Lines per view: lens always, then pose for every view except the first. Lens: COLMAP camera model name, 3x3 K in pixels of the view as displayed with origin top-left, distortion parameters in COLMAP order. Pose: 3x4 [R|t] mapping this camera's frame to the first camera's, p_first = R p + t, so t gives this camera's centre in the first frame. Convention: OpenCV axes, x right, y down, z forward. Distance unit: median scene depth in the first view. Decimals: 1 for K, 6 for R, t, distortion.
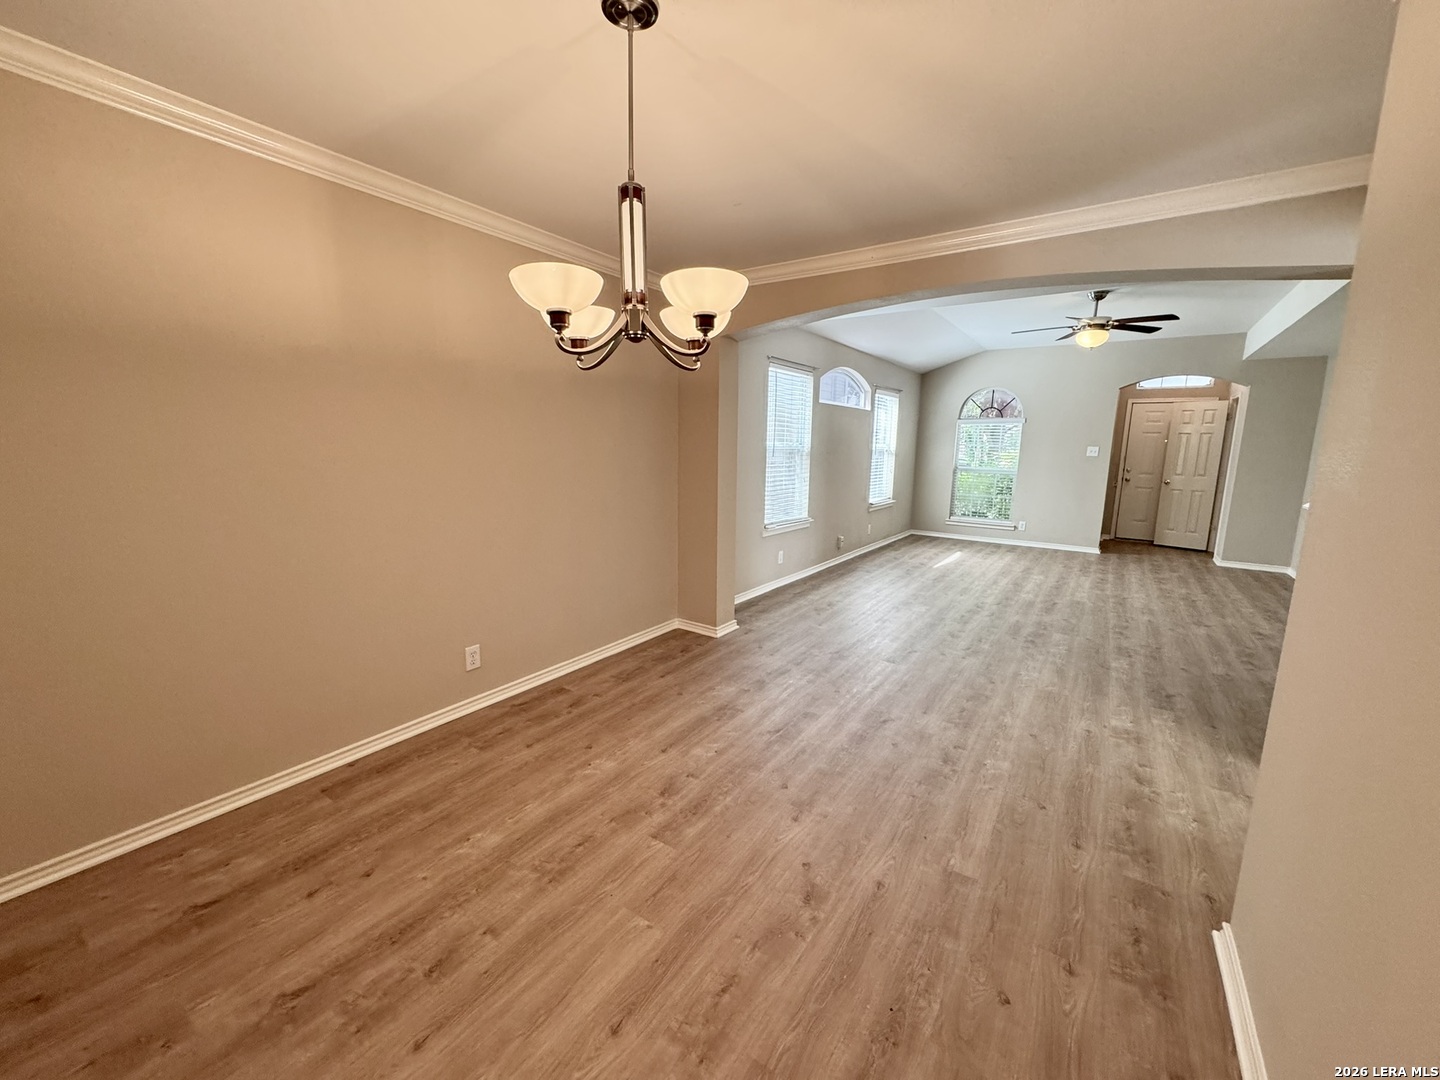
lens RADIAL K [[575.0, 0, 721.1], [0, 575.0, 539.6], [0, 0, 1]] dist [-0.000526, 0.000307]
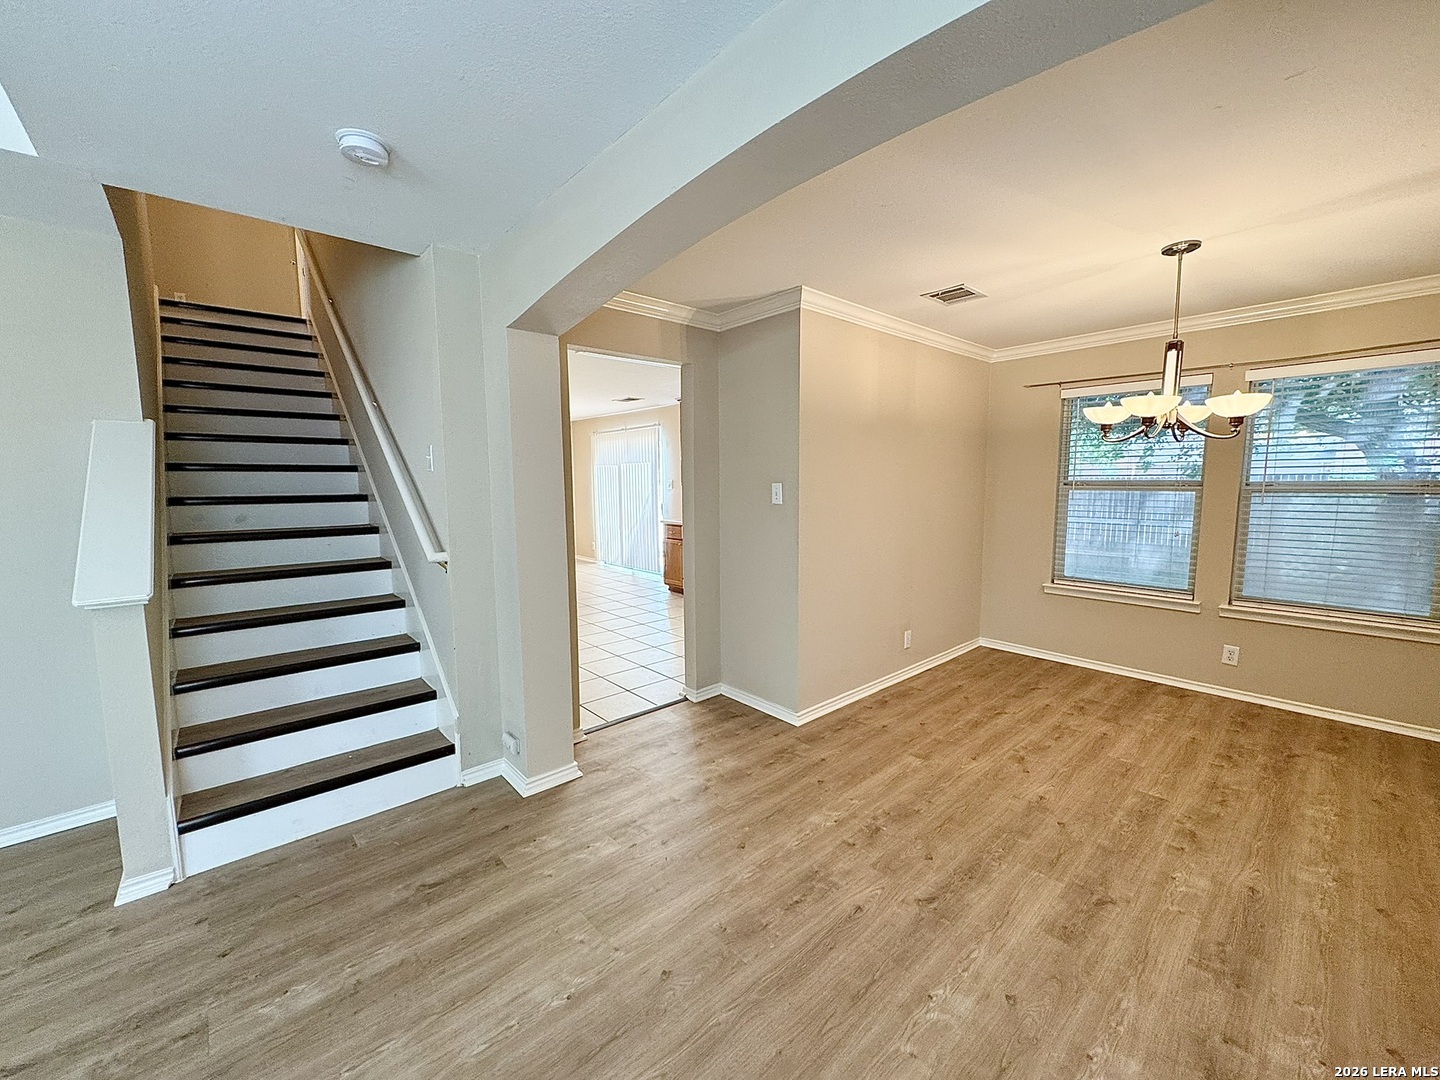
lens RADIAL K [[575.0, 0, 721.1], [0, 575.0, 539.6], [0, 0, 1]] dist [-0.000526, 0.000307]
pose [[-0.970661, -0.034260, 0.238001, 0.375722], [0.032268, 0.962285, 0.270122, -0.276685], [-0.238279, 0.269877, -0.932947, 1.565017]]
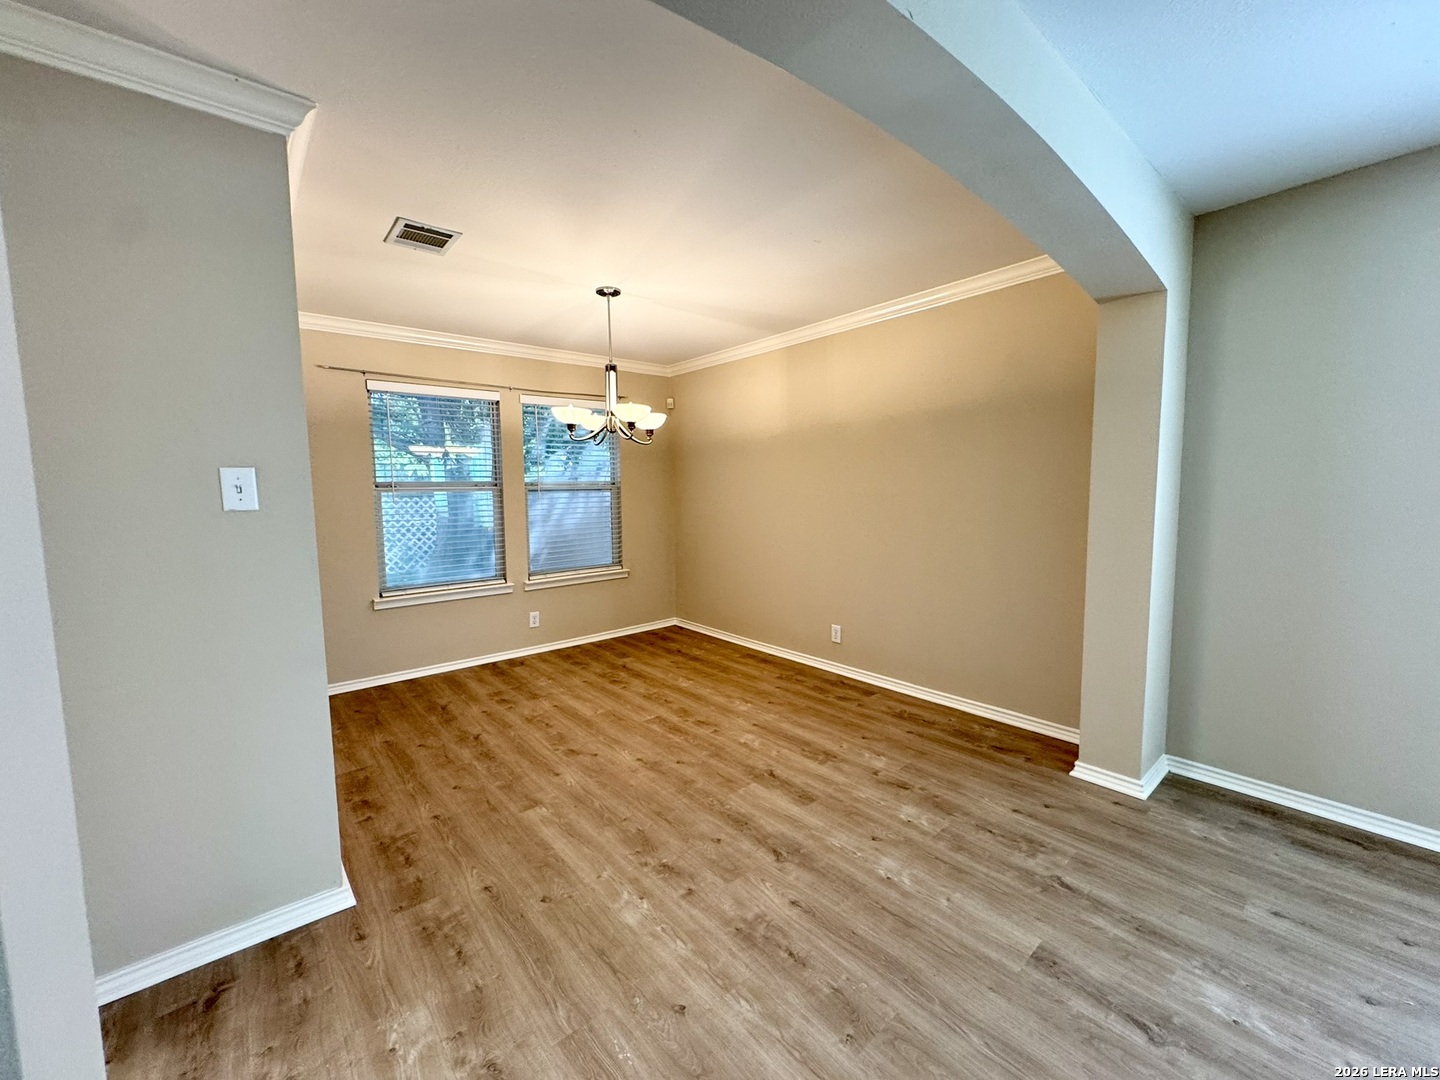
lens RADIAL K [[575.0, 0, 721.1], [0, 575.0, 539.6], [0, 0, 1]] dist [-0.000526, 0.000307]
pose [[-0.265510, 0.075978, -0.961110, 0.958770], [-0.151491, 0.981219, 0.119417, -0.141913], [0.952132, 0.177306, -0.249013, 1.039367]]
